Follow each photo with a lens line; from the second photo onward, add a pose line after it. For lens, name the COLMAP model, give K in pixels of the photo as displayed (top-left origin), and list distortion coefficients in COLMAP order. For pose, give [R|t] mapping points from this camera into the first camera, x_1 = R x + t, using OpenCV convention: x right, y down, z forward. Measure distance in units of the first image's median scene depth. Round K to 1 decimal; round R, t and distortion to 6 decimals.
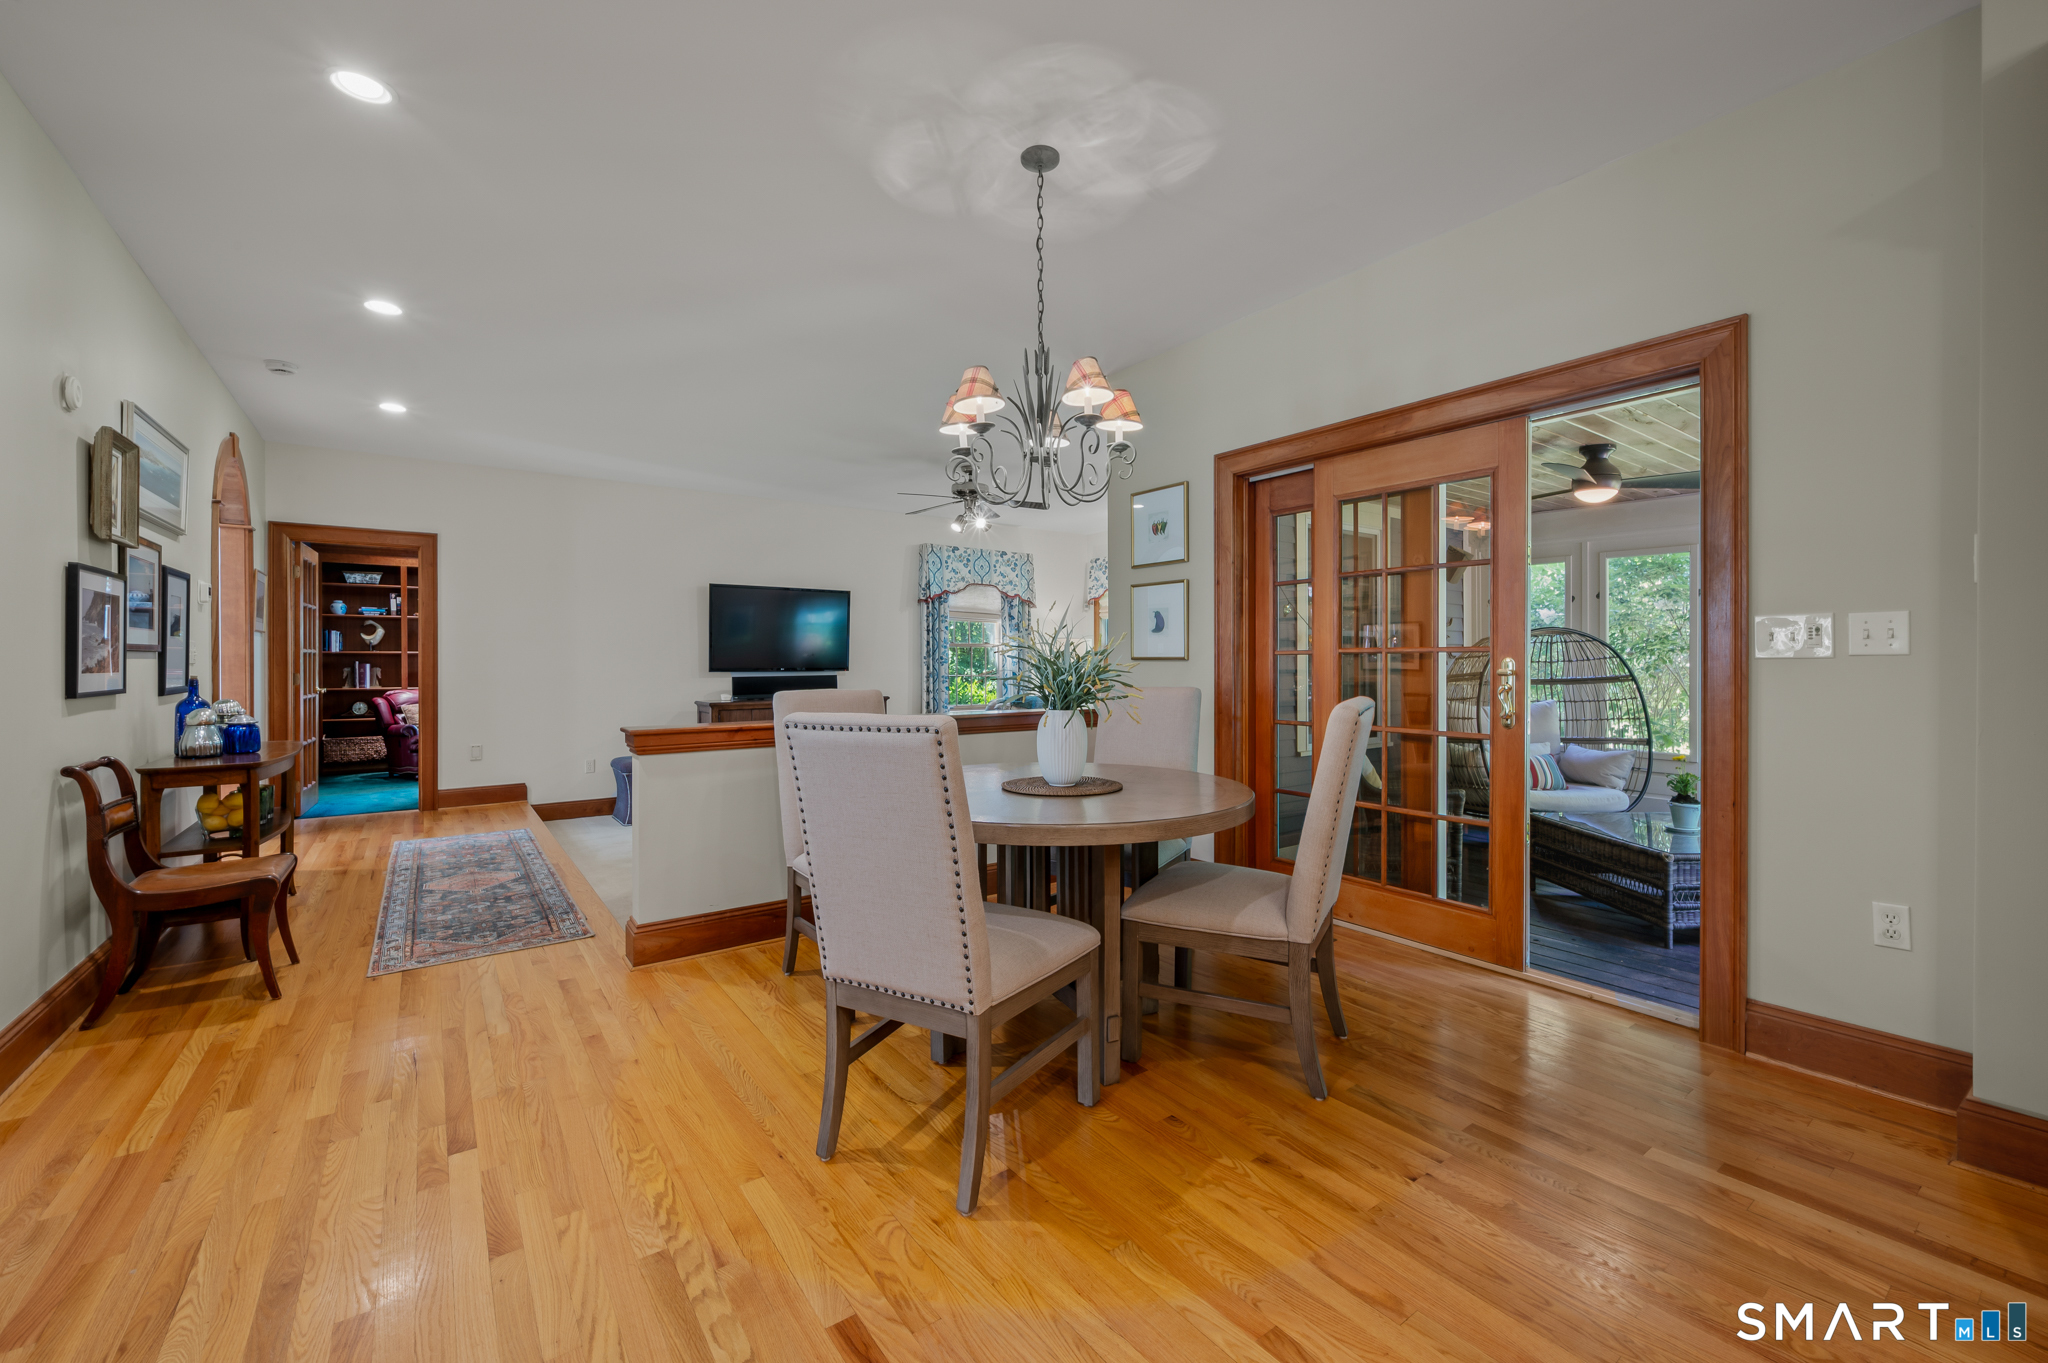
lens RADIAL K [[834.8, 0, 1018.0], [0, 834.8, 655.4], [0, 0, 1]] dist [-0.000477, 0.000021]
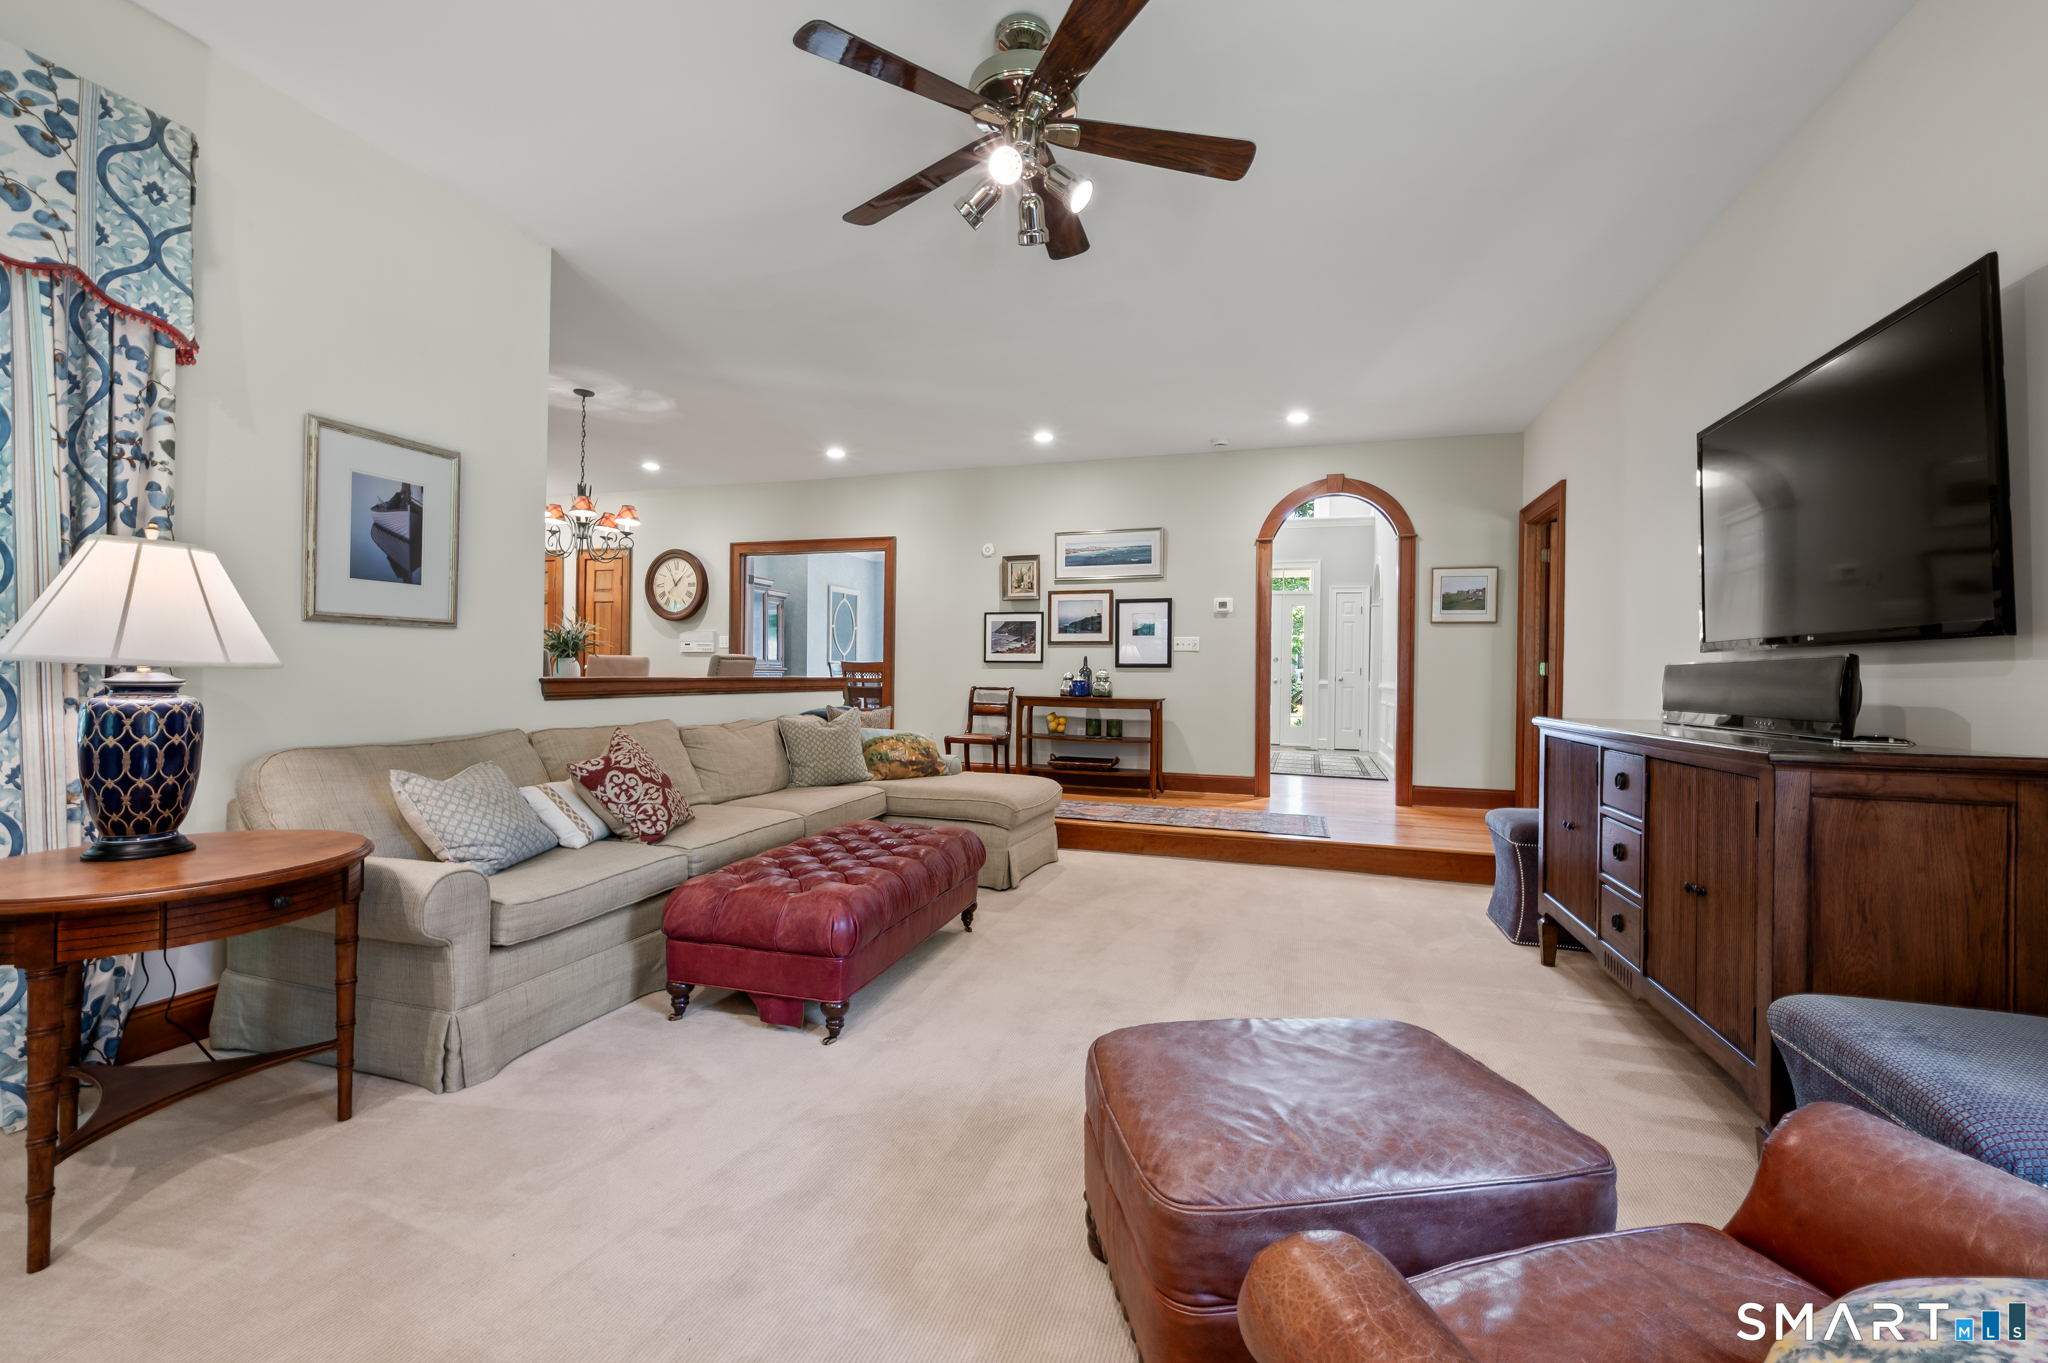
lens RADIAL K [[823.8, 0, 1032.6], [0, 823.8, 669.8], [0, 0, 1]] dist [-0.002153, 0.000113]
pose [[-0.795417, -0.016642, -0.605834, 0.244899], [-0.019861, 0.999802, -0.001388, 0.052950], [0.605737, 0.010929, -0.795590, 2.190869]]
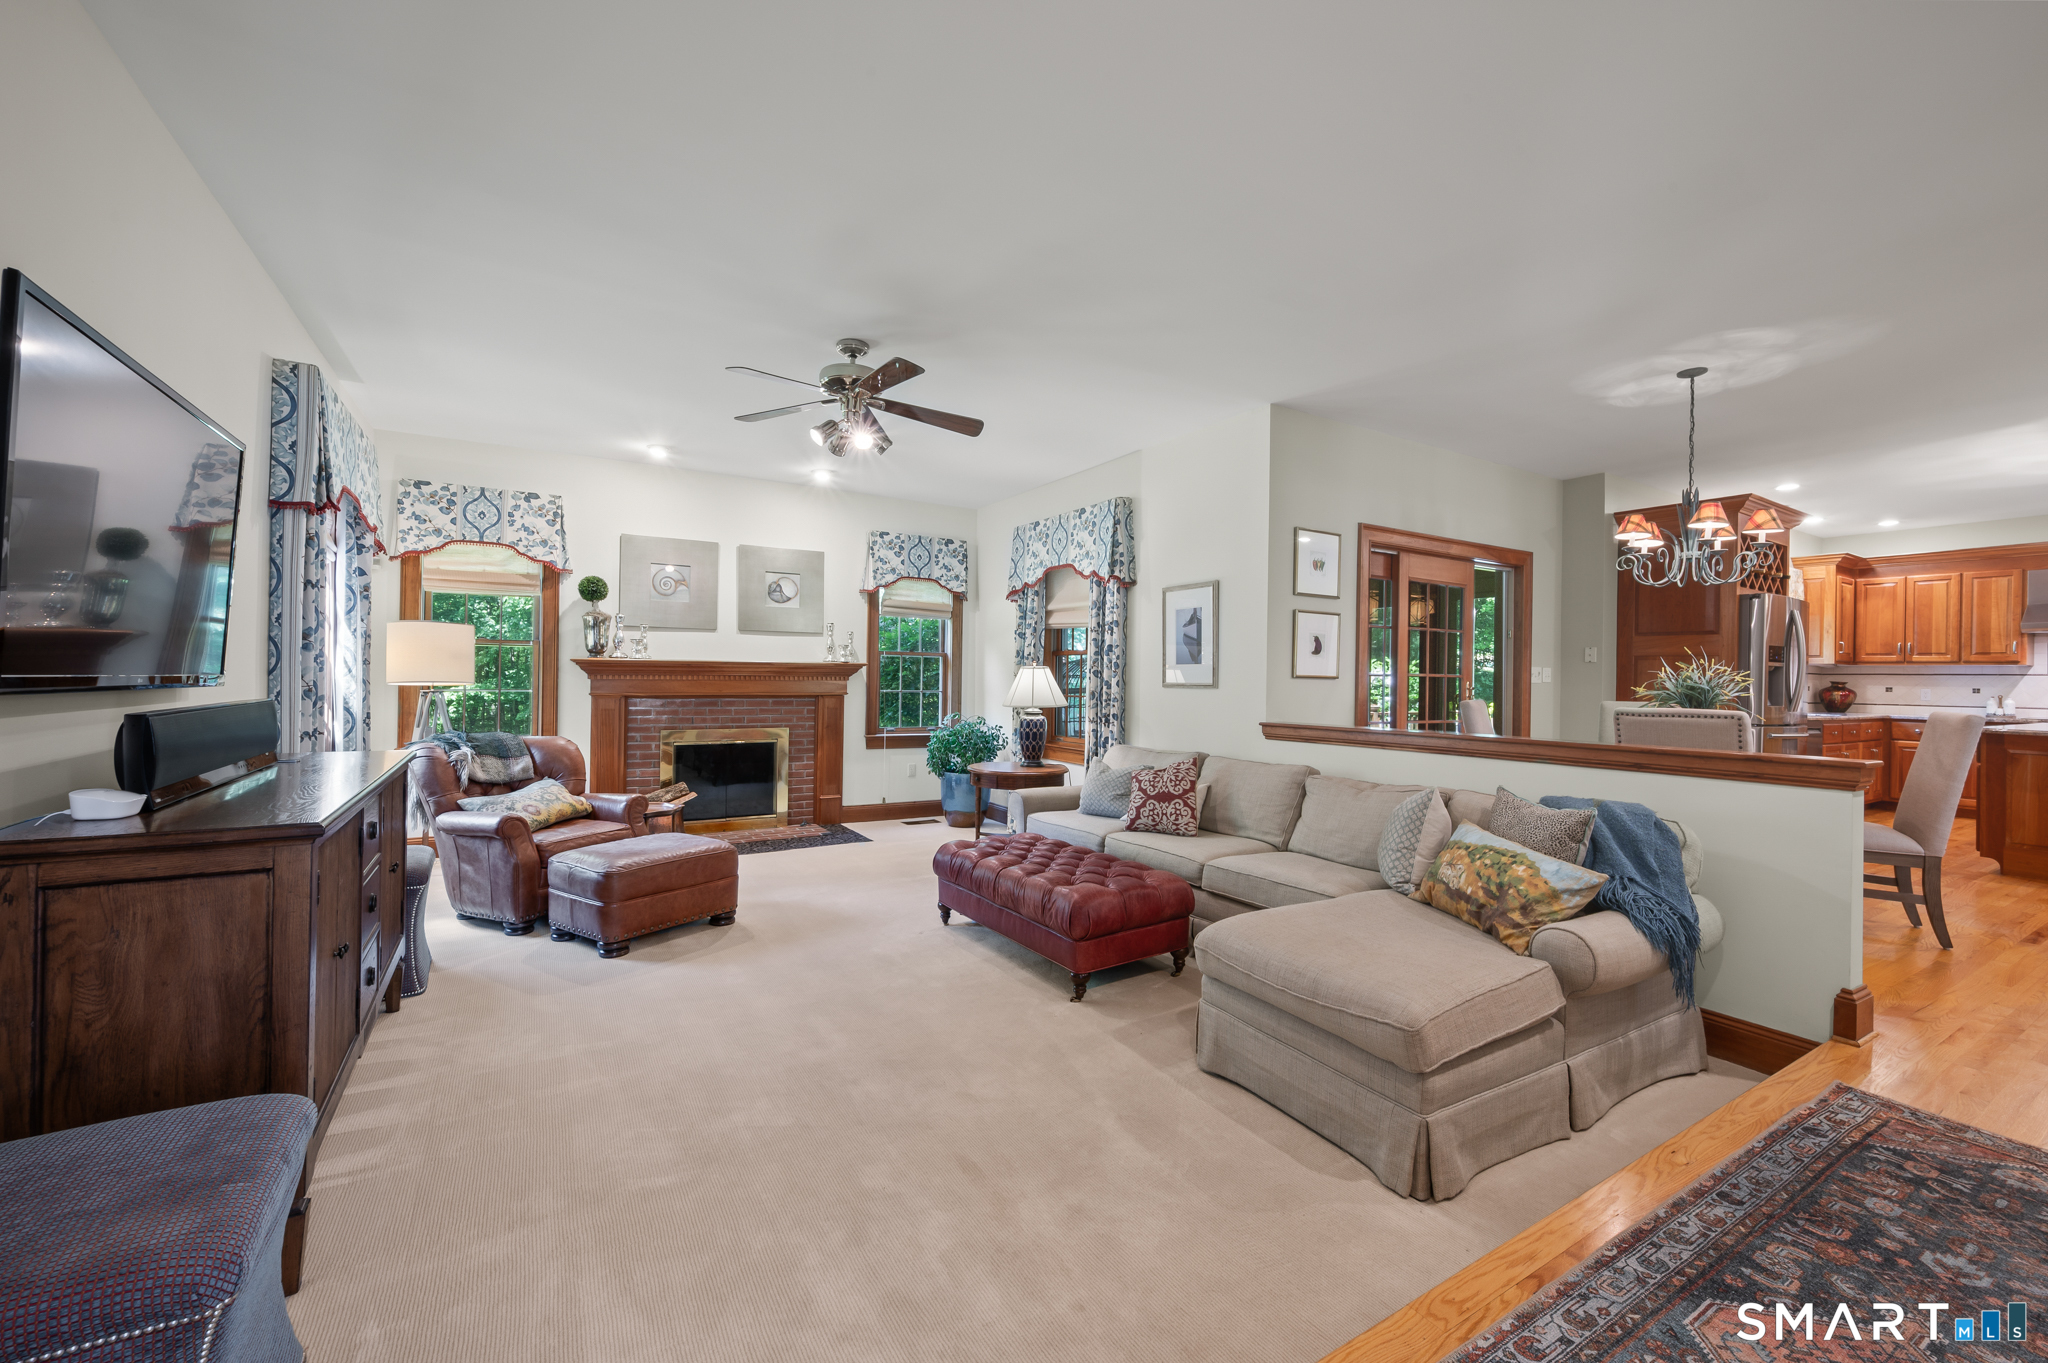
lens RADIAL K [[823.8, 0, 1032.6], [0, 823.8, 669.8], [0, 0, 1]] dist [-0.002153, 0.000113]
pose [[0.059214, 0.015036, 0.998132, -1.082061], [-0.011109, 0.999835, -0.014402, 0.015876], [-0.998184, -0.010235, 0.059371, 1.436624]]
